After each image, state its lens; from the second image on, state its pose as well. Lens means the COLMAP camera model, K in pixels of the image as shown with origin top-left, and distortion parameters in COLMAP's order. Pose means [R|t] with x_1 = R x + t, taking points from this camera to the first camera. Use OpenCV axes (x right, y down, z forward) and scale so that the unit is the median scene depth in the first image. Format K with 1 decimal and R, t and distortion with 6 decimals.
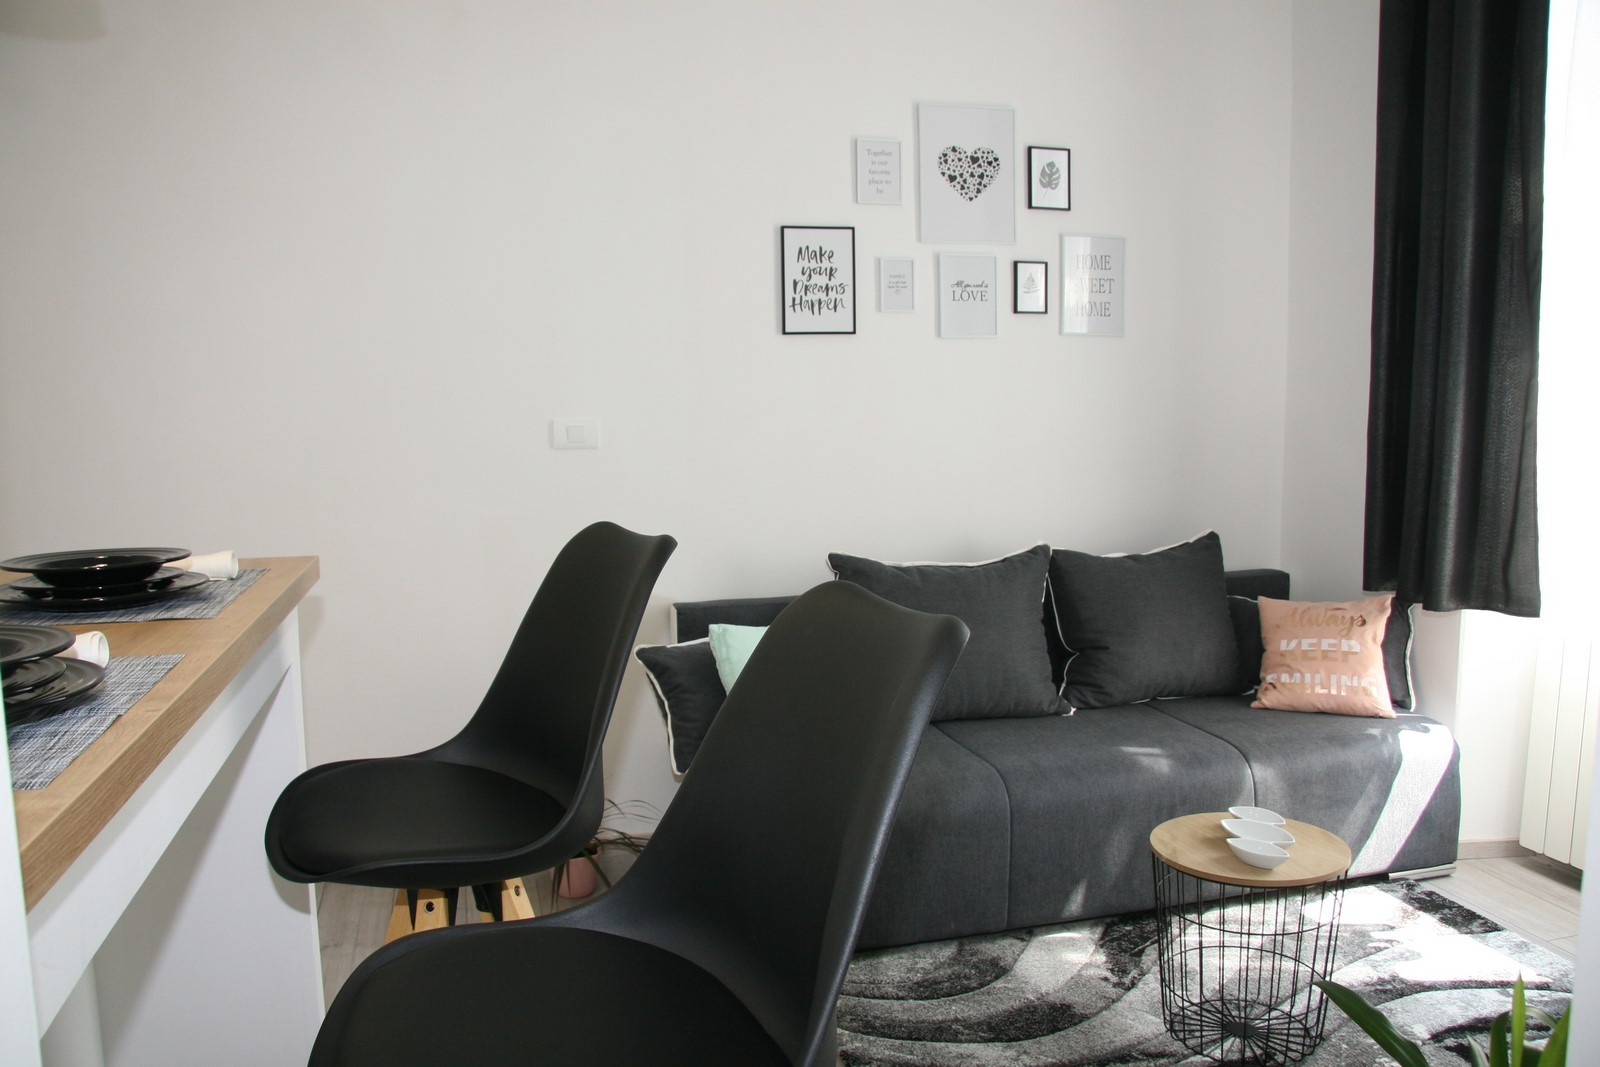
lens RADIAL K [[1207.4, 0, 771.6], [0, 1207.4, 535.0], [0, 0, 1]] dist [-0.175386, 0.104262]
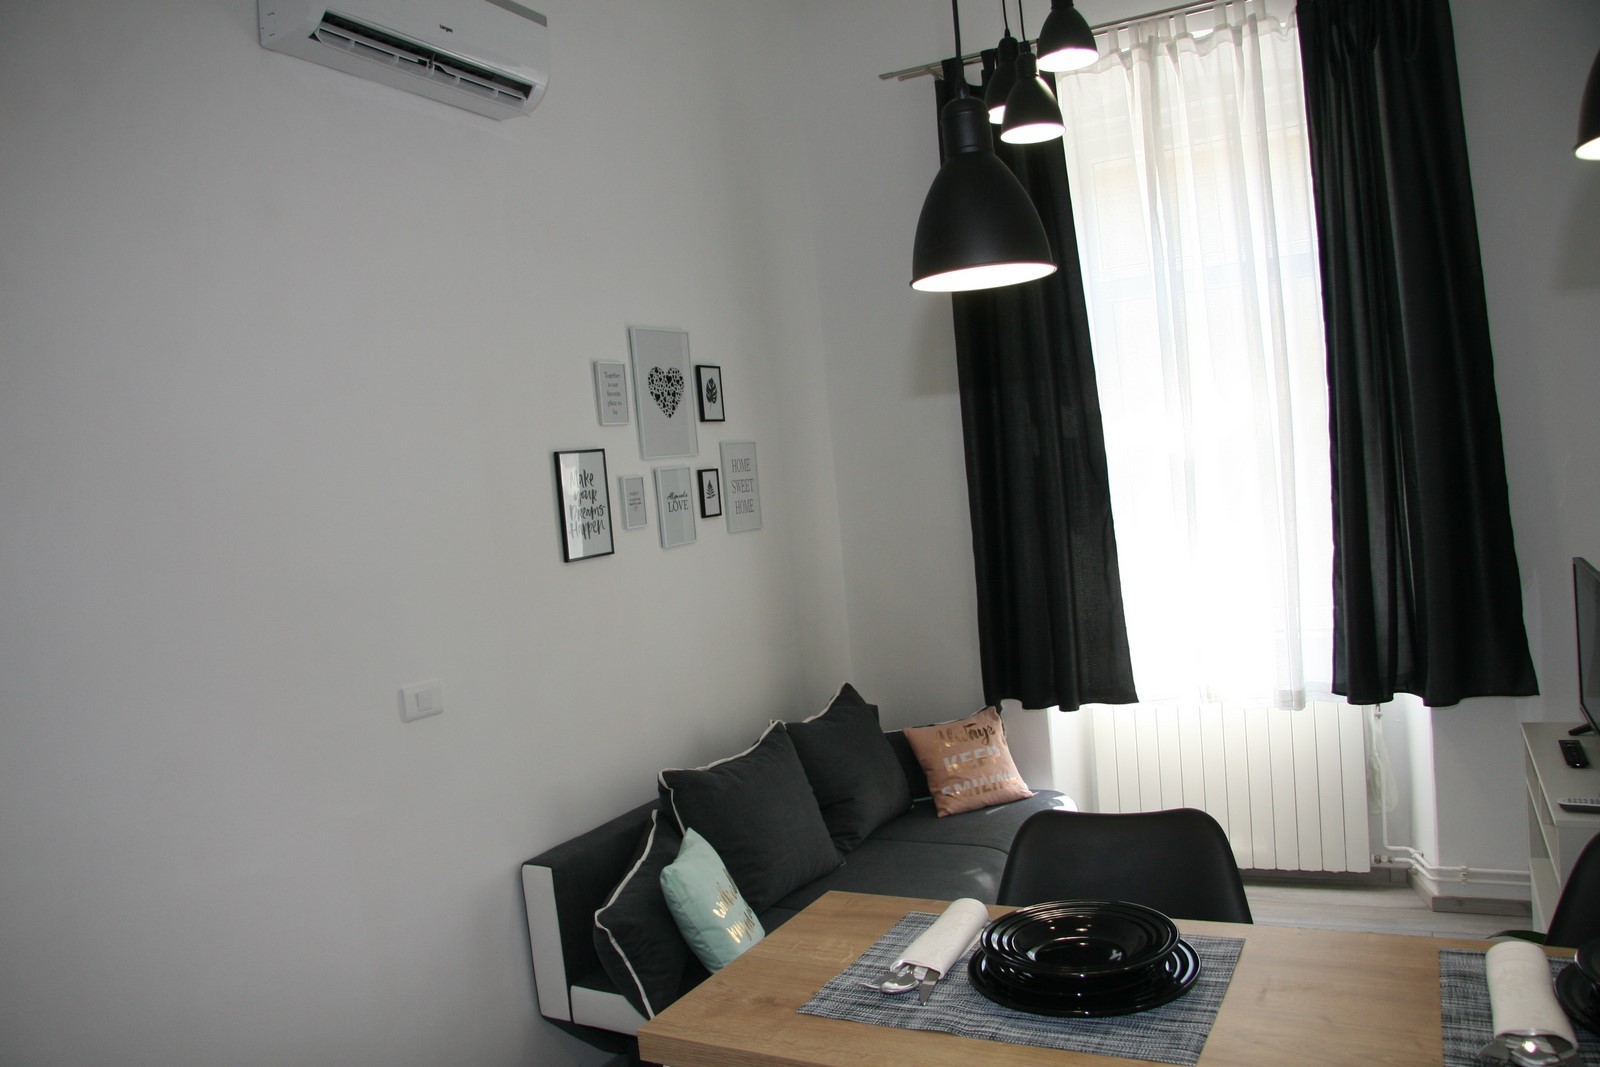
lens RADIAL K [[1207.4, 0, 771.6], [0, 1207.4, 535.0], [0, 0, 1]] dist [-0.175386, 0.104262]
pose [[0.695869, -0.087018, 0.712878, -0.564028], [0.166931, 0.985043, -0.042708, -0.117911], [-0.698499, 0.148720, 0.699987, 0.194789]]
